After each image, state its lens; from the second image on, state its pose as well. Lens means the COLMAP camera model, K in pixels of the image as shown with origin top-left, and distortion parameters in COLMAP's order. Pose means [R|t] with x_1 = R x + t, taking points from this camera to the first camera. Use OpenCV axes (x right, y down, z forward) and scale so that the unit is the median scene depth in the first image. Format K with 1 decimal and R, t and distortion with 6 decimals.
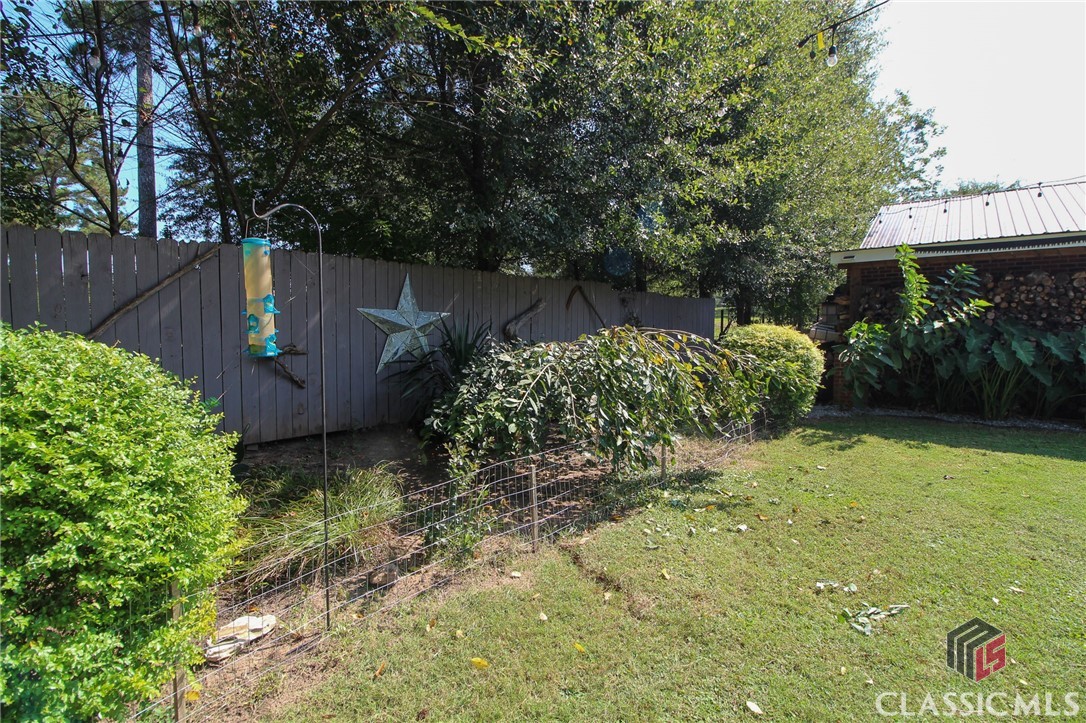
lens RADIAL K [[506.3, 0, 542.8], [0, 506.3, 349.2], [0, 0, 1]] dist [0.000267, -0.012866]
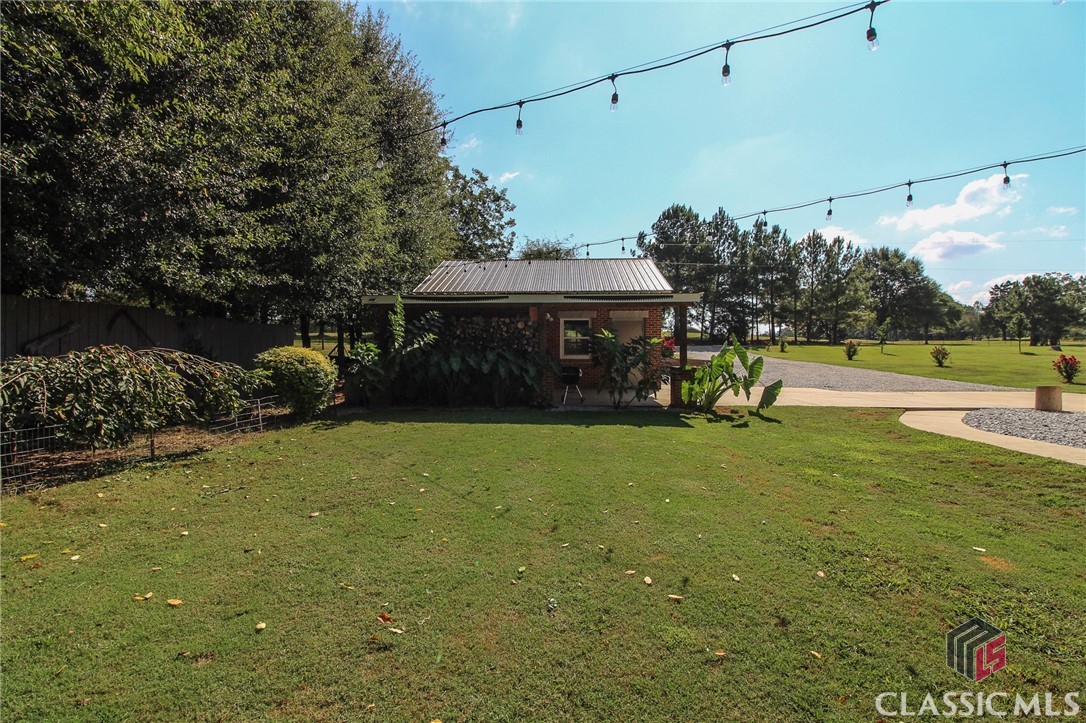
lens RADIAL K [[506.3, 0, 542.8], [0, 506.3, 349.2], [0, 0, 1]] dist [0.000267, -0.012866]
pose [[0.803996, 0.006090, 0.594604, 0.177524], [0.021914, 0.998965, -0.039863, 0.027592], [-0.594231, 0.045080, 0.803030, -0.489028]]
